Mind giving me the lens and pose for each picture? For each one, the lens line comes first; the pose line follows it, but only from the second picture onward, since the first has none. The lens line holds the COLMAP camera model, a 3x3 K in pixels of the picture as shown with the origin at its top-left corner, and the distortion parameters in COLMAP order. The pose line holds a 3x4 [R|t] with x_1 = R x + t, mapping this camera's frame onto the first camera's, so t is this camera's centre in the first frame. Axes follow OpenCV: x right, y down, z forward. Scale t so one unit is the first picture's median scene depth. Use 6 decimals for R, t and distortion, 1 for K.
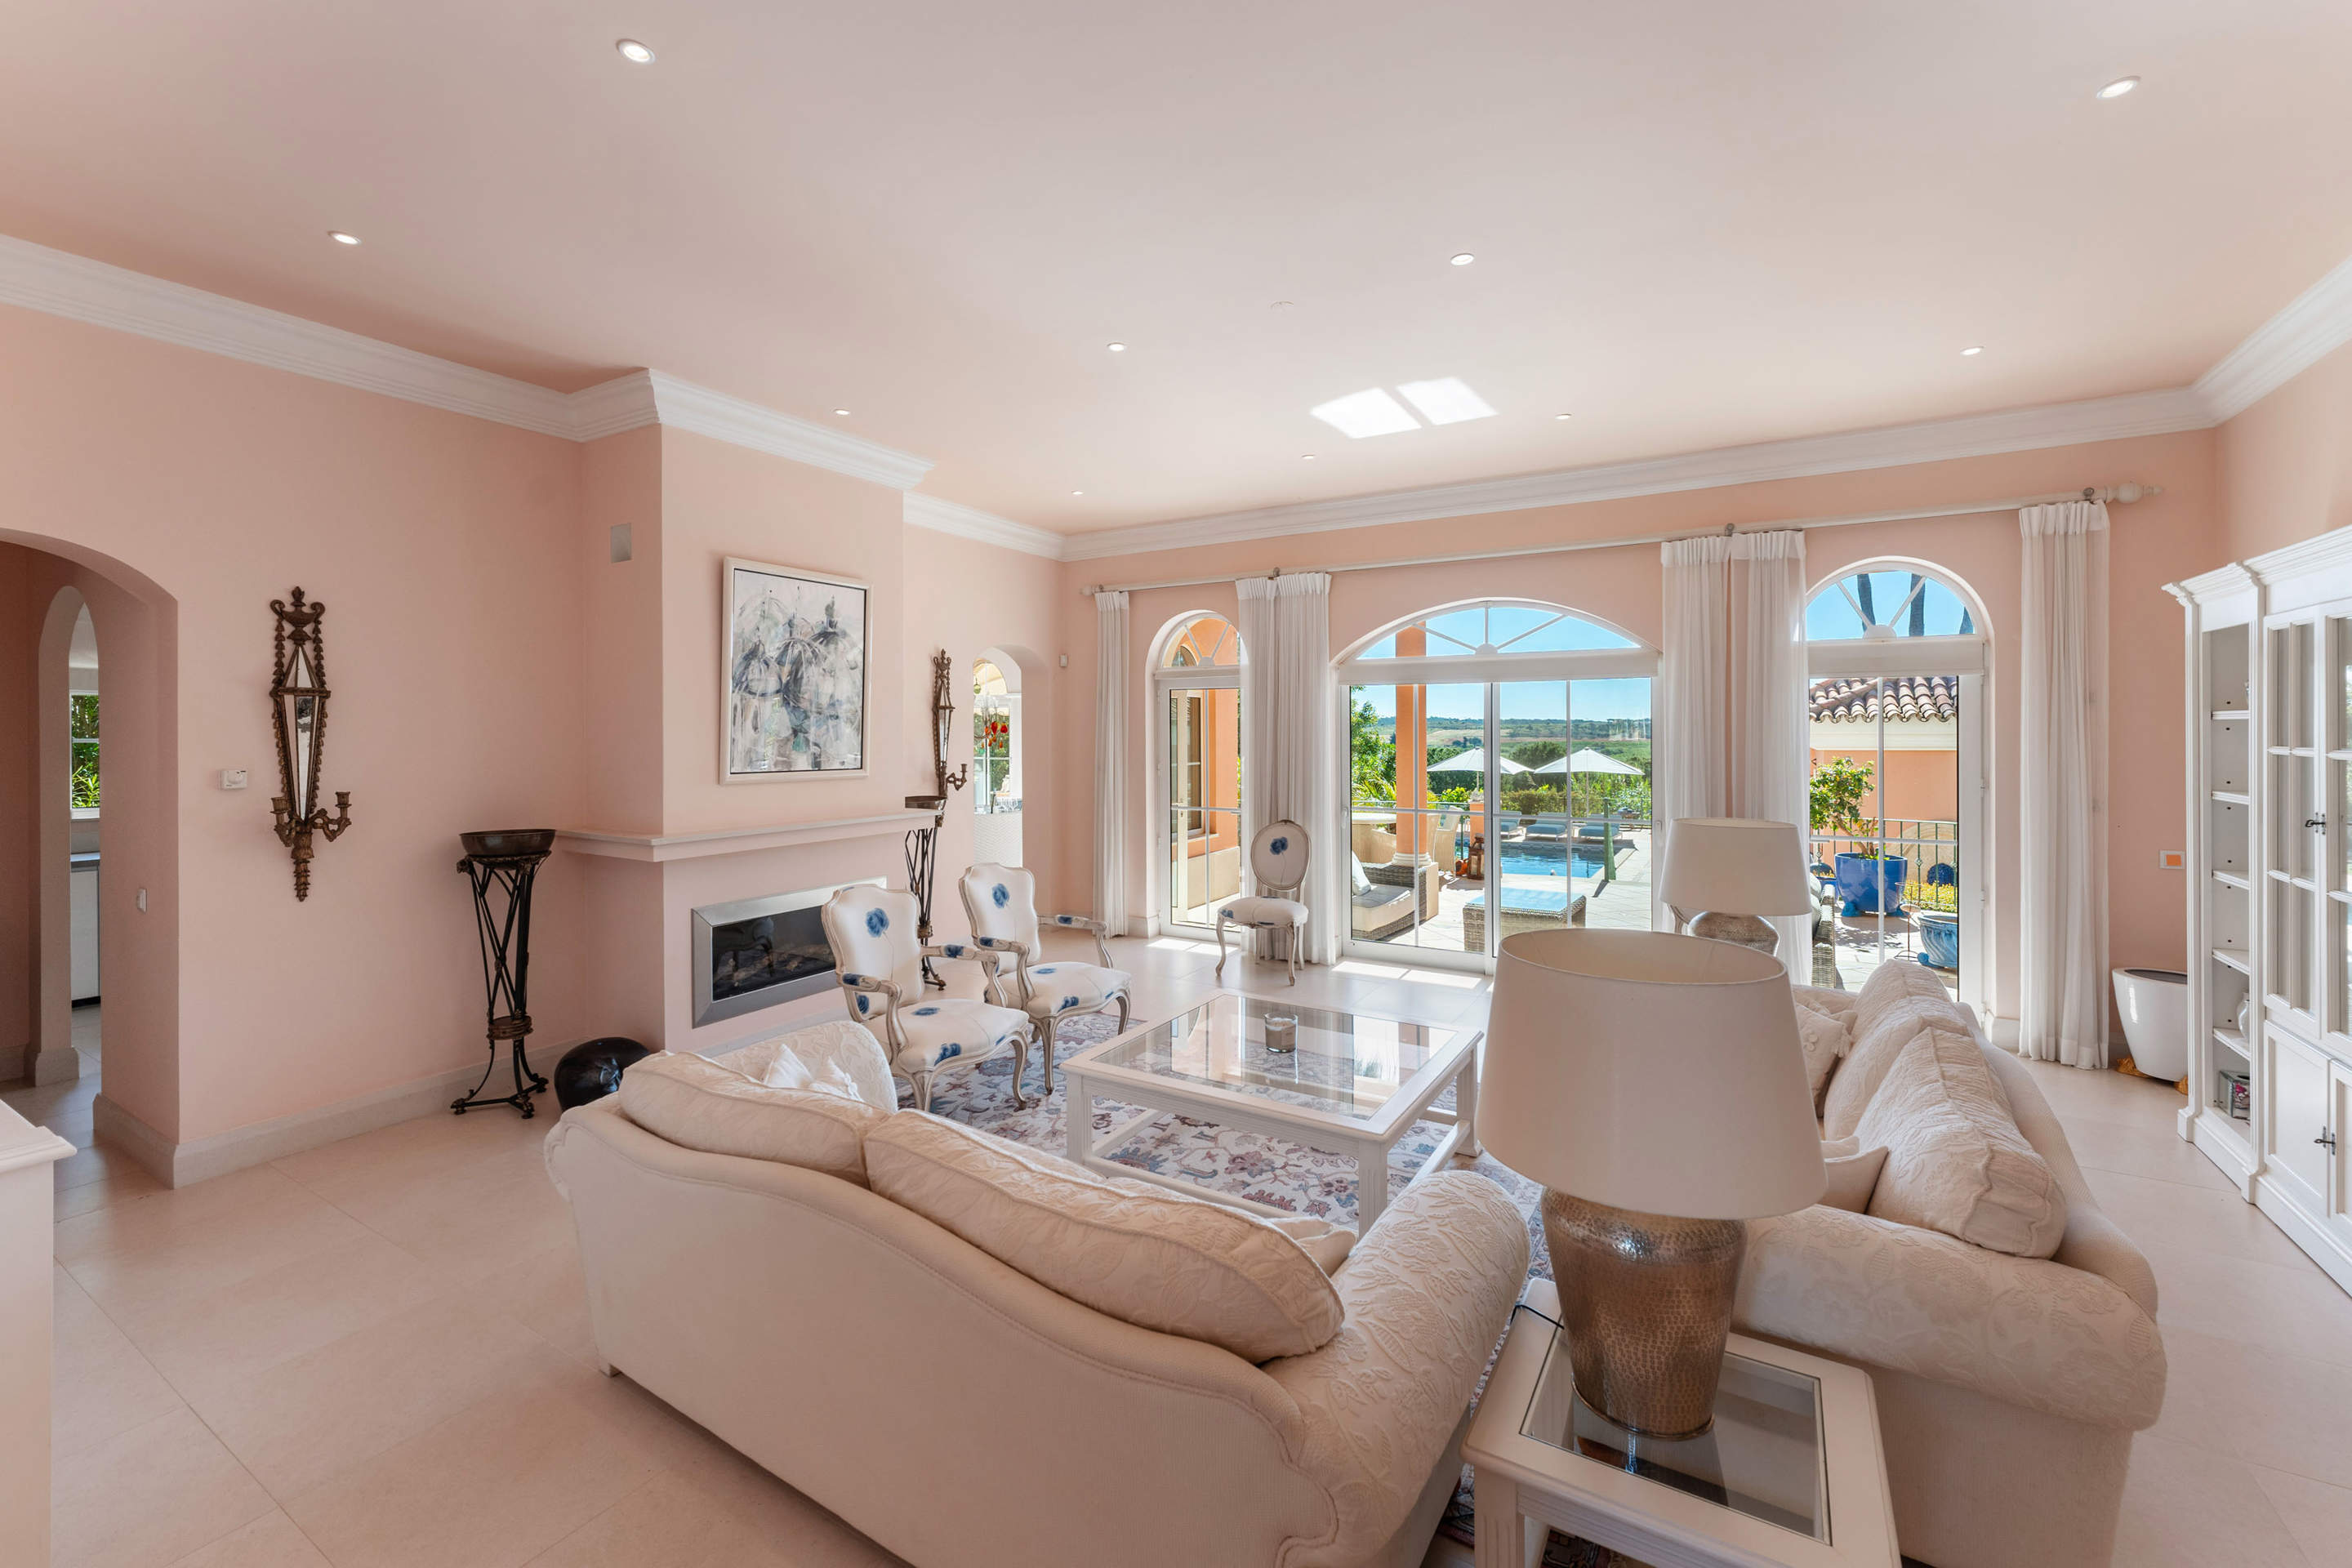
lens RADIAL K [[976.9, 0, 1166.9], [0, 976.9, 729.1], [0, 0, 1]] dist [-0.001461, -0.000127]
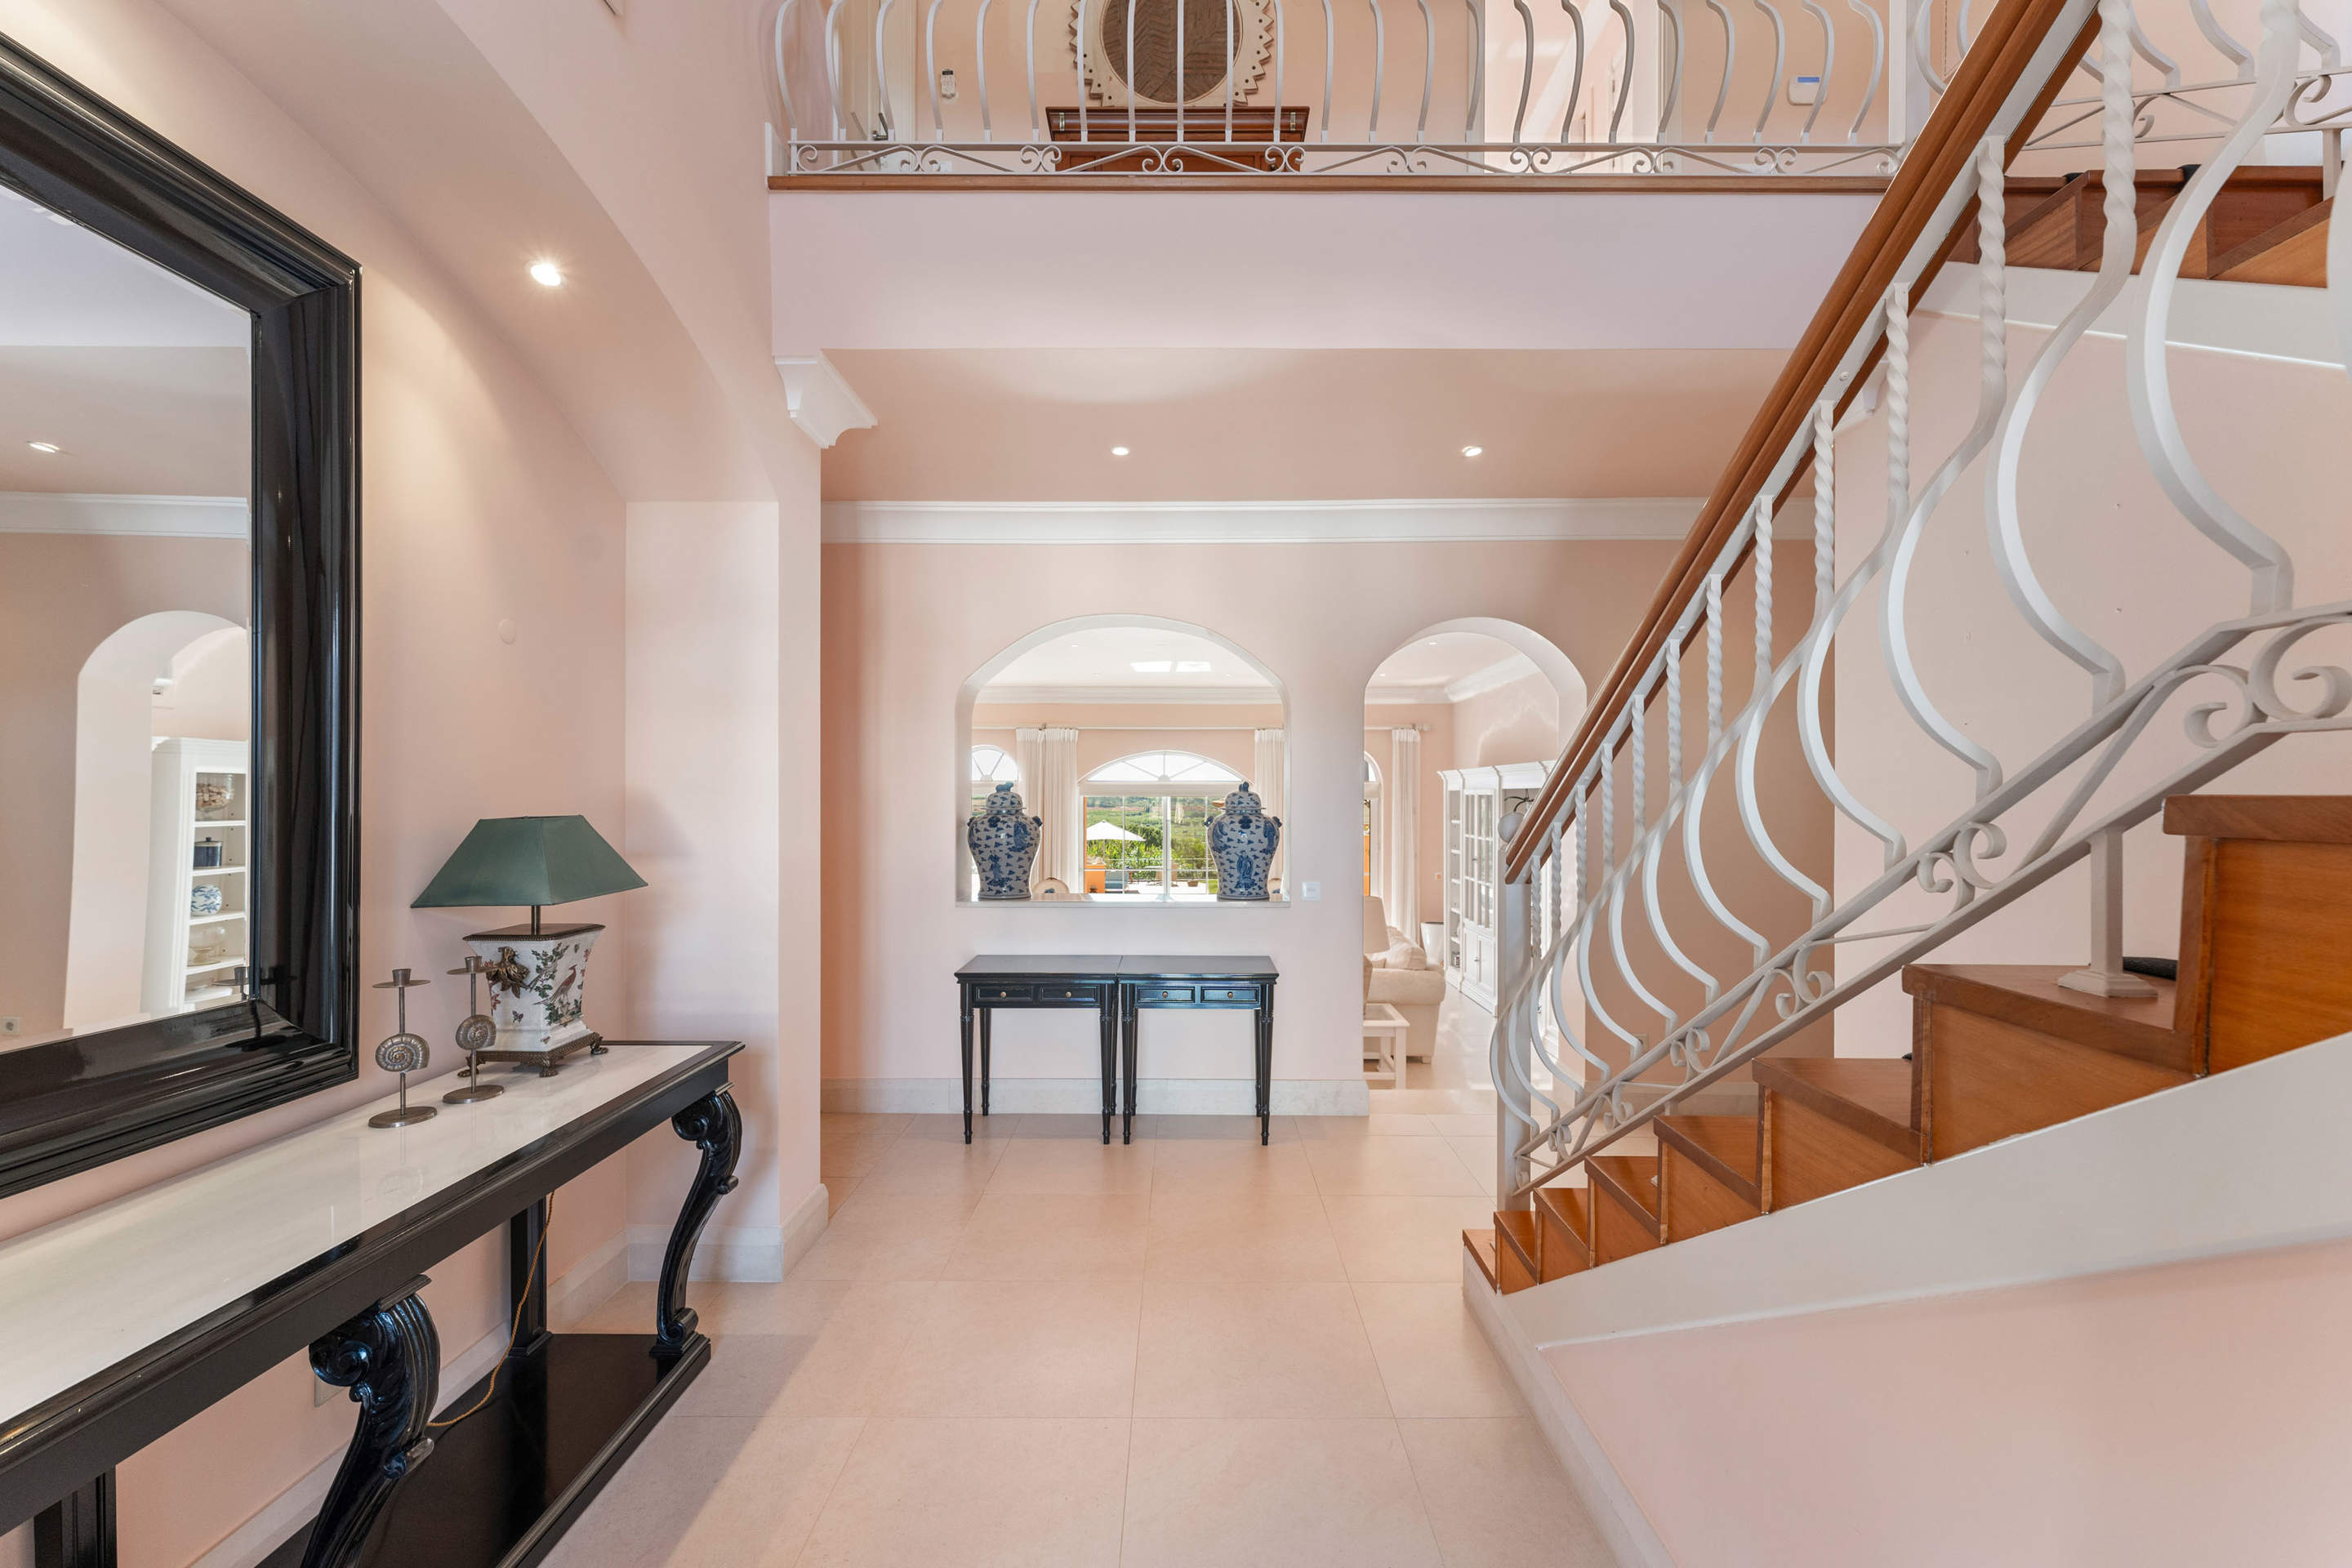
lens RADIAL K [[954.2, 0, 1176.0], [0, 954.2, 784.0], [0, 0, 1]] dist [-0.000023, -0.000199]
pose [[0.855738, 0.011153, 0.517290, -0.718337], [-0.004728, 0.999894, -0.013736, -0.058789], [-0.517388, 0.009308, 0.855700, -0.659257]]
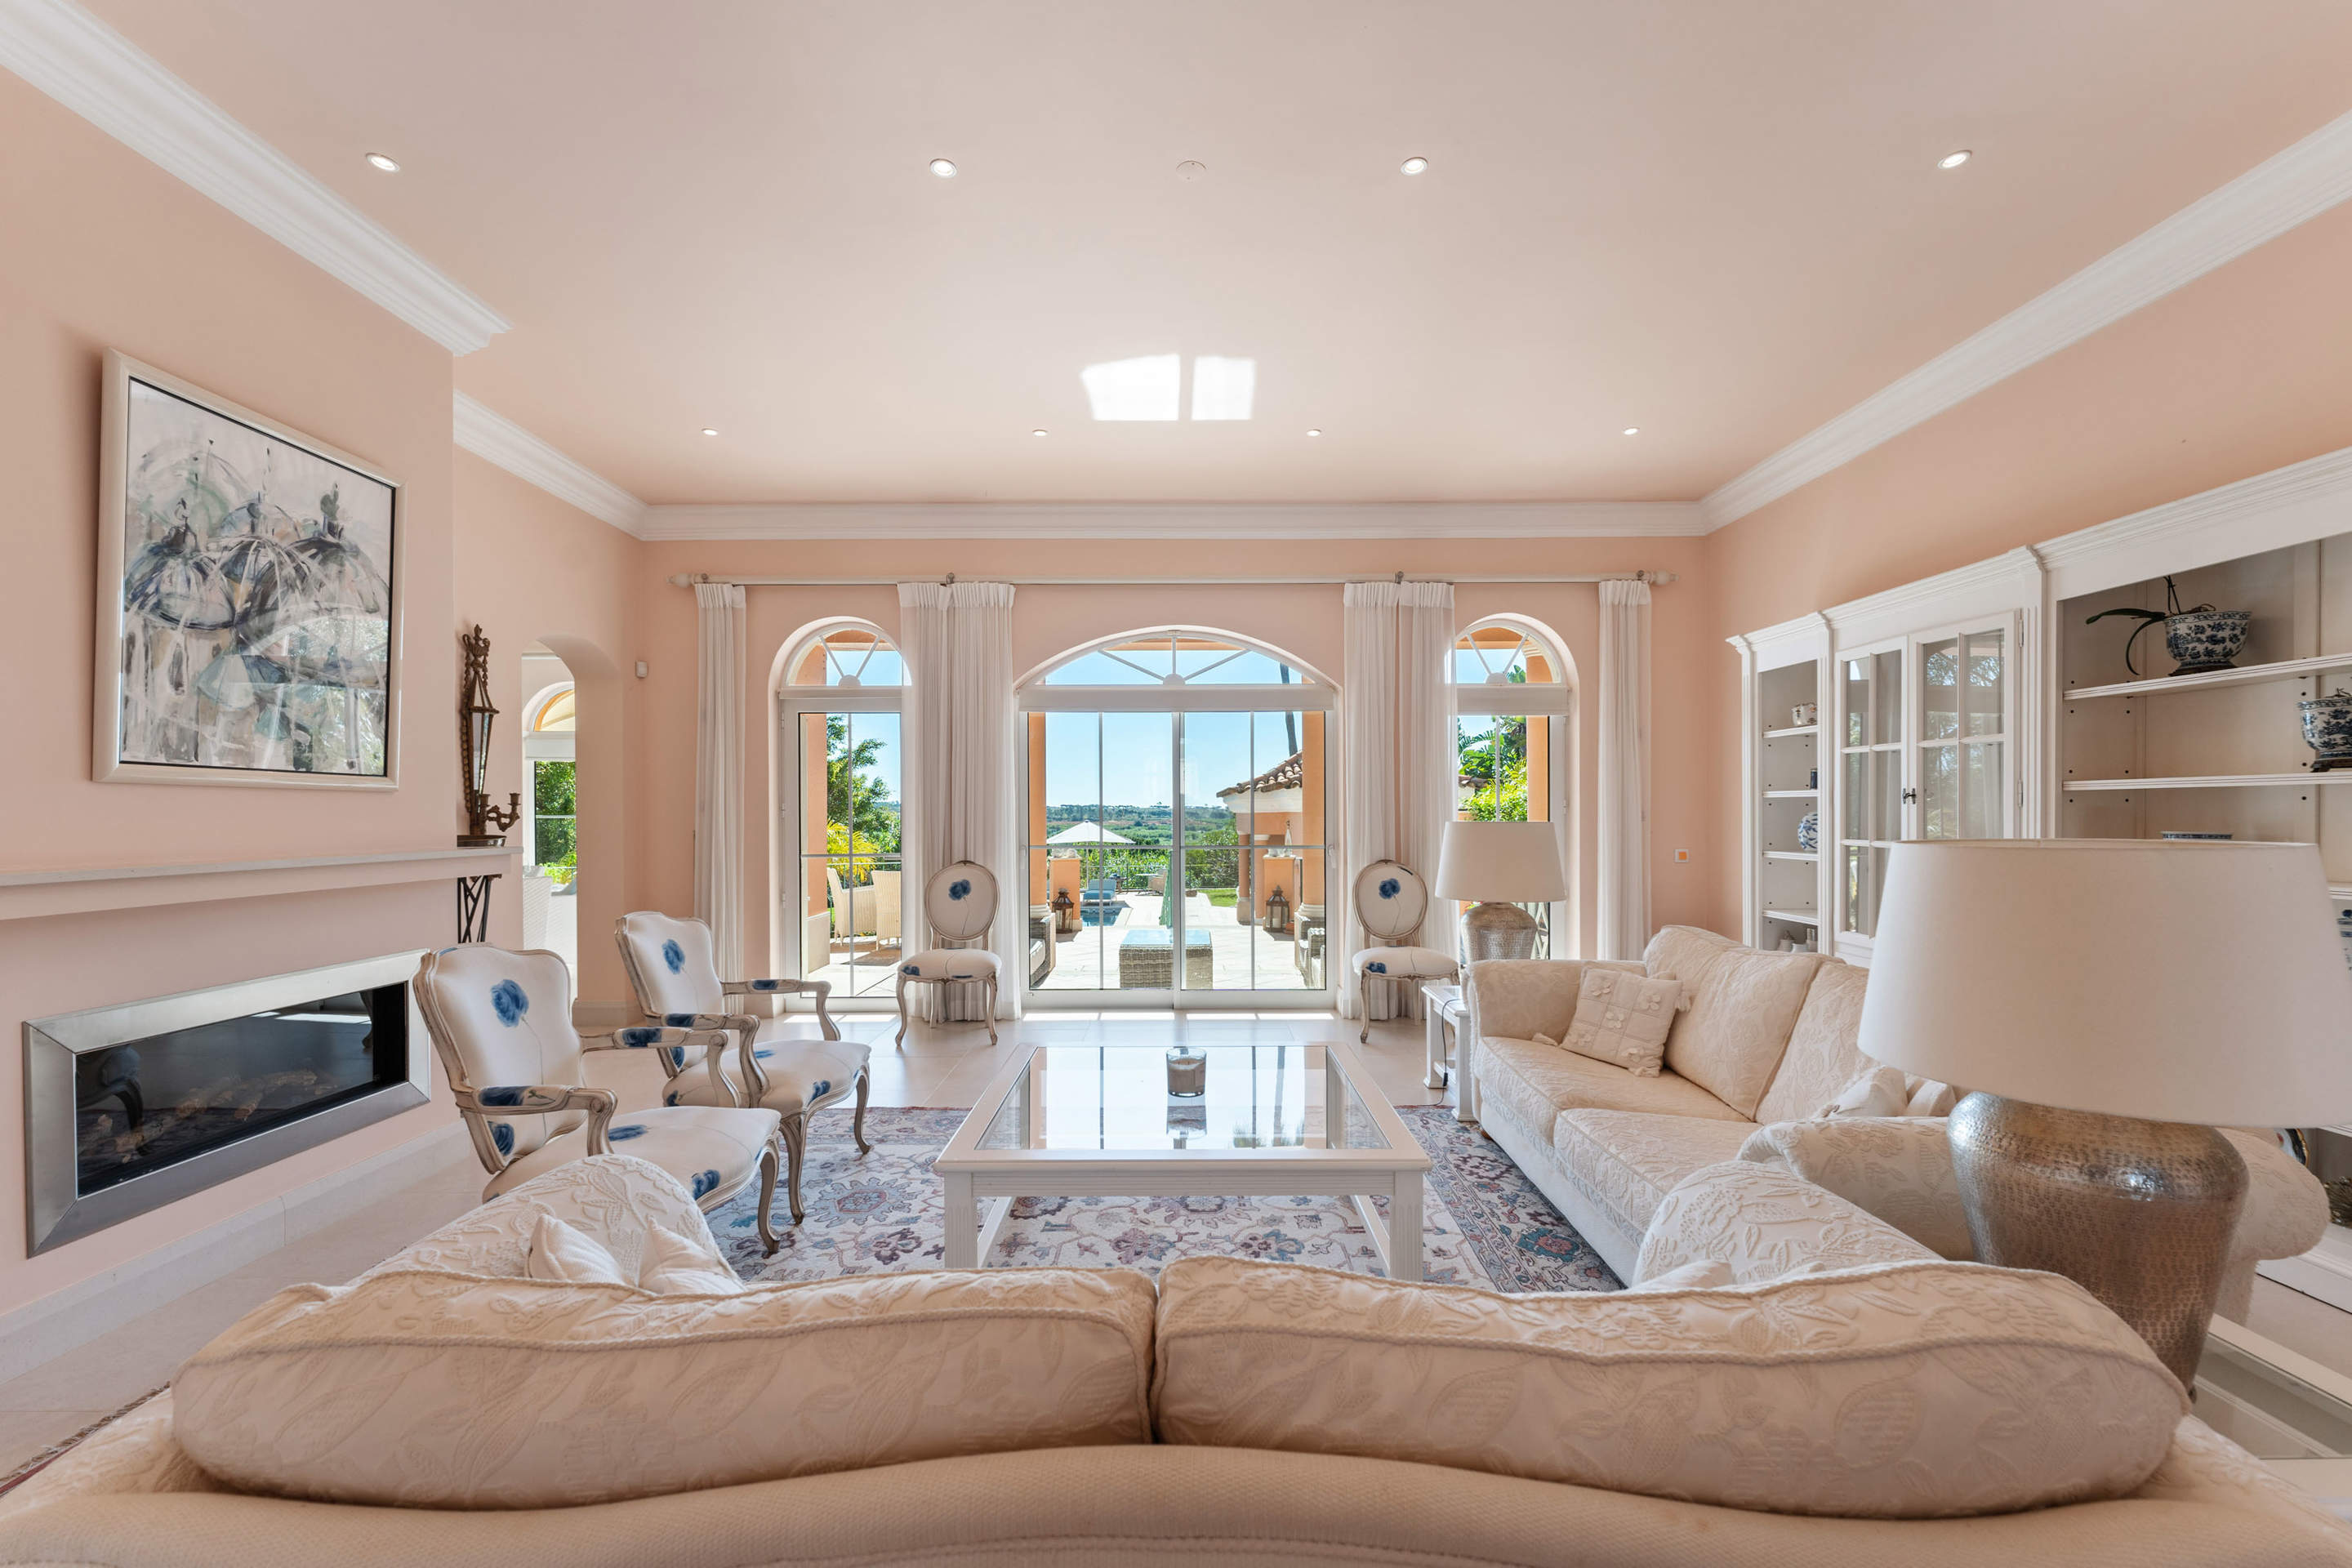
lens RADIAL K [[931.7, 0, 1171.8], [0, 931.7, 816.2], [0, 0, 1]] dist [0.002355, -0.000007]
pose [[0.851163, -0.001070, 0.524901, -0.215196], [0.001068, 0.999999, 0.000305, 0.071508], [-0.524901, 0.000301, 0.851163, 0.253952]]
